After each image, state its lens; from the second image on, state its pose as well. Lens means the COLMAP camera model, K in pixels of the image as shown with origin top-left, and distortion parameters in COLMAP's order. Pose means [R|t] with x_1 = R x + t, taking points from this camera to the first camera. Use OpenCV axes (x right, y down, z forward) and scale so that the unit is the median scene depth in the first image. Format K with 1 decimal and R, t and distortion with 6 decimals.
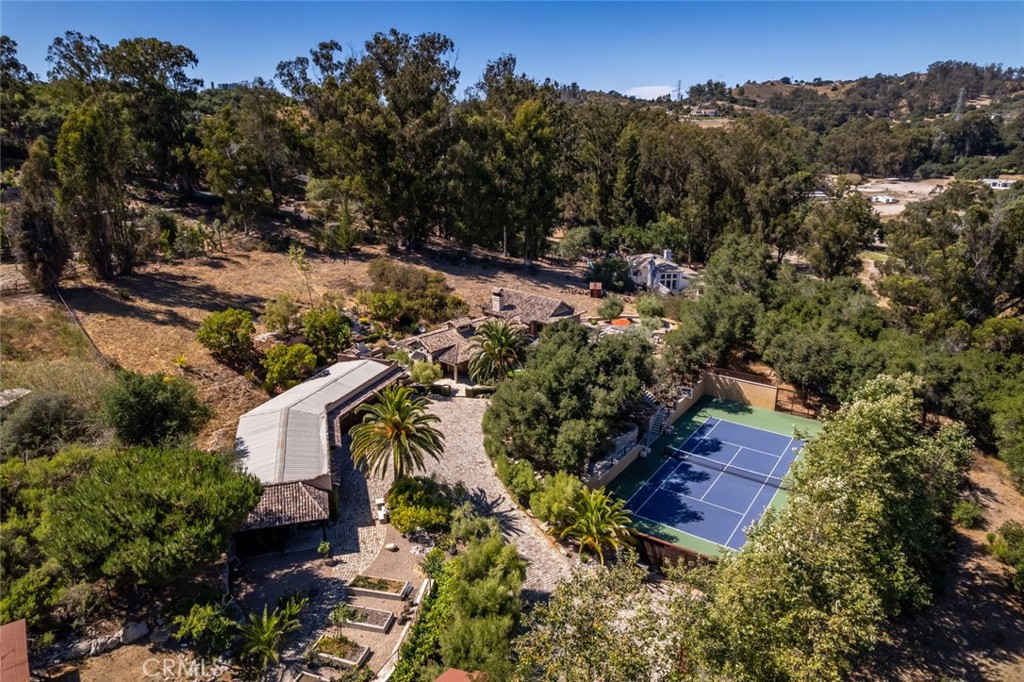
lens RADIAL K [[653.3, 0, 512.0], [0, 653.3, 341.0], [0, 0, 1]] dist [-0.085908, 0.072358]
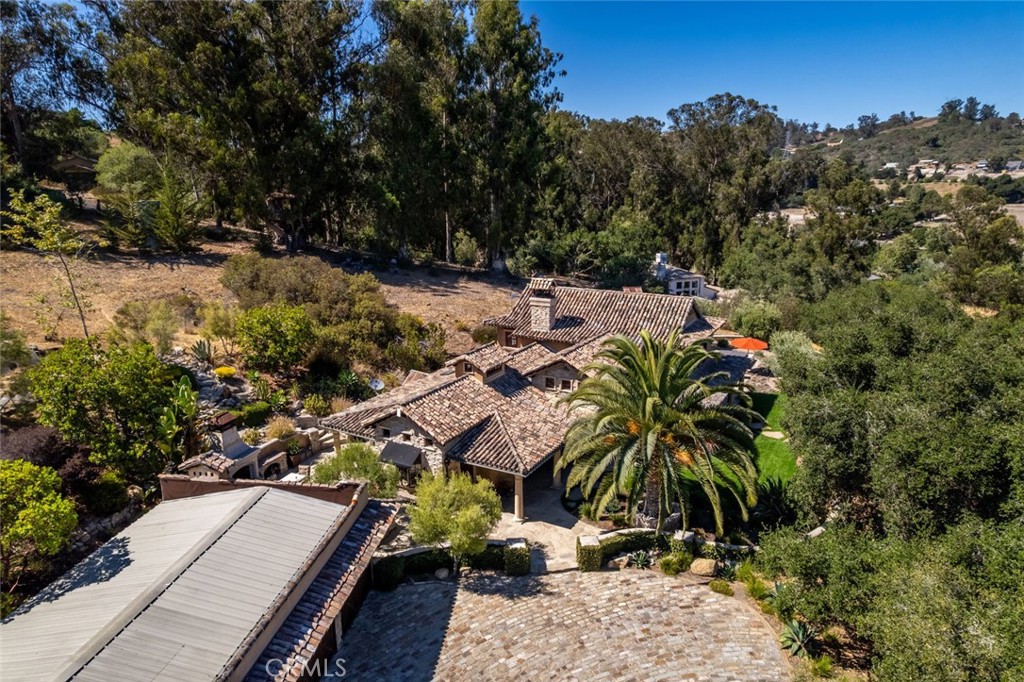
lens RADIAL K [[653.3, 0, 512.0], [0, 653.3, 341.0], [0, 0, 1]] dist [-0.085908, 0.072358]
pose [[0.970818, -0.057981, 0.232702, -0.158030], [0.076624, 0.994465, -0.071886, -0.009136], [-0.227246, 0.087619, 0.969888, 0.606607]]
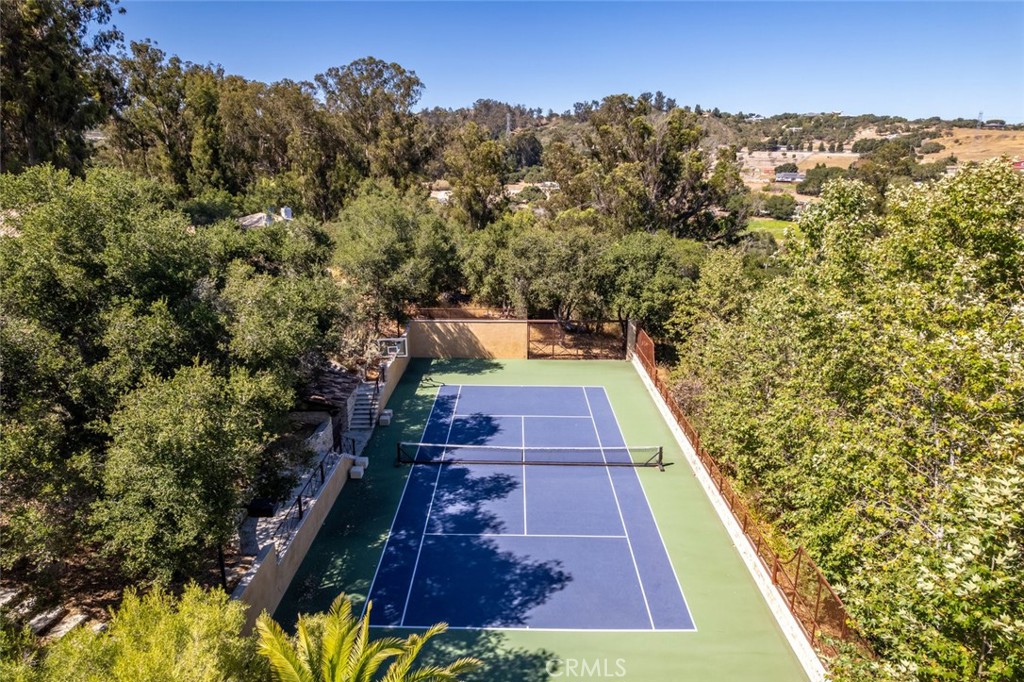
lens RADIAL K [[653.3, 0, 512.0], [0, 653.3, 341.0], [0, 0, 1]] dist [-0.085908, 0.072358]
pose [[0.819624, -0.139798, 0.555583, 0.045709], [0.170468, 0.985357, -0.003544, 0.089232], [-0.546952, 0.097614, 0.831454, 0.478585]]
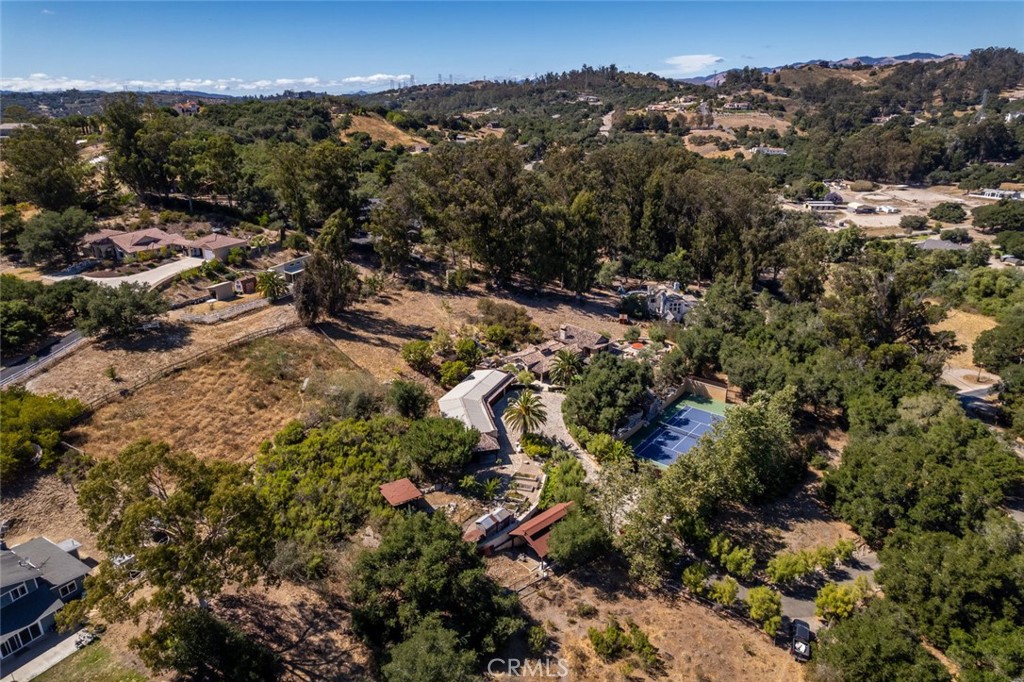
lens RADIAL K [[653.3, 0, 512.0], [0, 653.3, 341.0], [0, 0, 1]] dist [-0.085908, 0.072358]
pose [[0.998619, 0.021620, -0.047886, -0.078813], [-0.019512, 0.998839, 0.044052, -0.119439], [0.048783, -0.043057, 0.997881, -0.730452]]
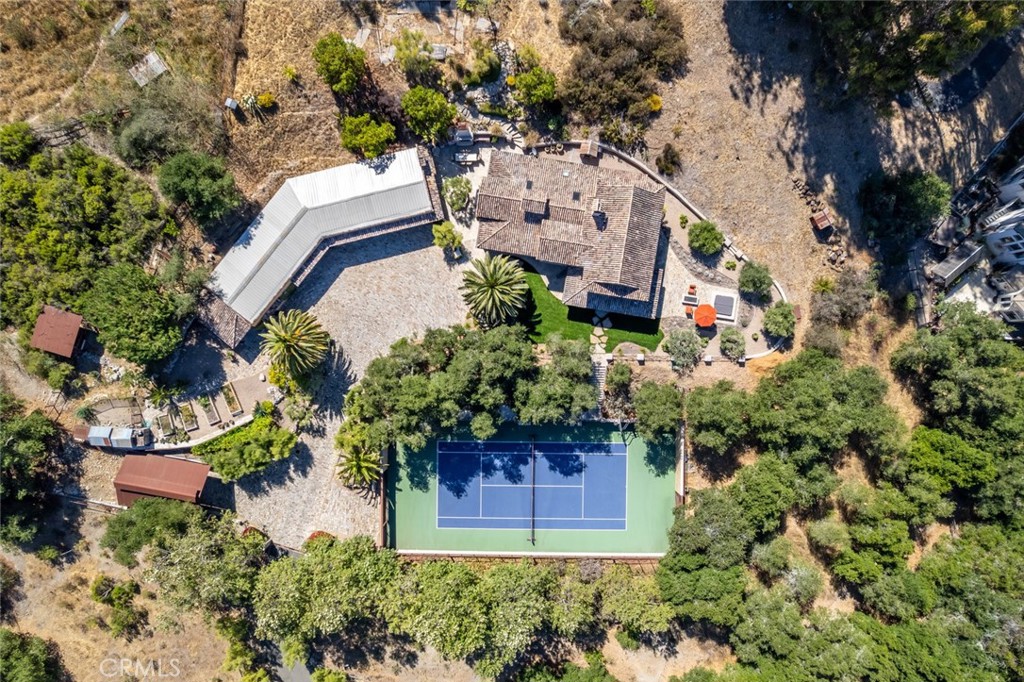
lens RADIAL K [[653.3, 0, 512.0], [0, 653.3, 341.0], [0, 0, 1]] dist [-0.085908, 0.072358]
pose [[0.572240, 0.820082, -0.002502, 0.061578], [-0.272978, 0.193354, 0.942389, -0.825186], [0.773320, -0.538590, 0.334509, 0.572616]]
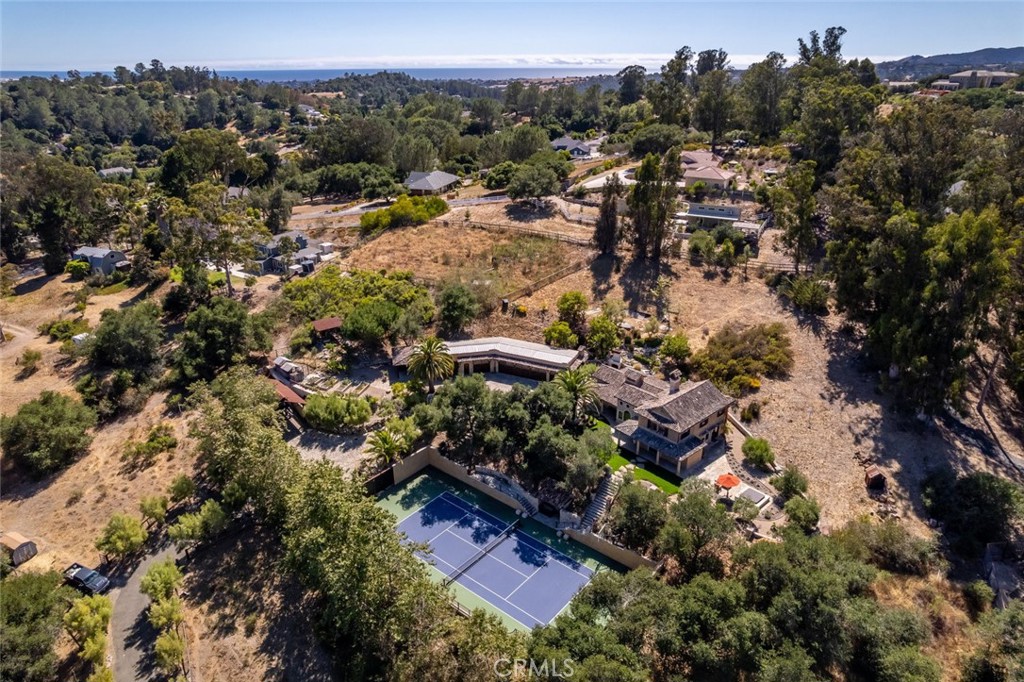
lens RADIAL K [[653.3, 0, 512.0], [0, 653.3, 341.0], [0, 0, 1]] dist [-0.085908, 0.072358]
pose [[-0.070390, 0.396529, -0.915320, 0.992997], [-0.320804, 0.859850, 0.397169, -0.479197], [0.944526, 0.321595, 0.066683, 0.688185]]
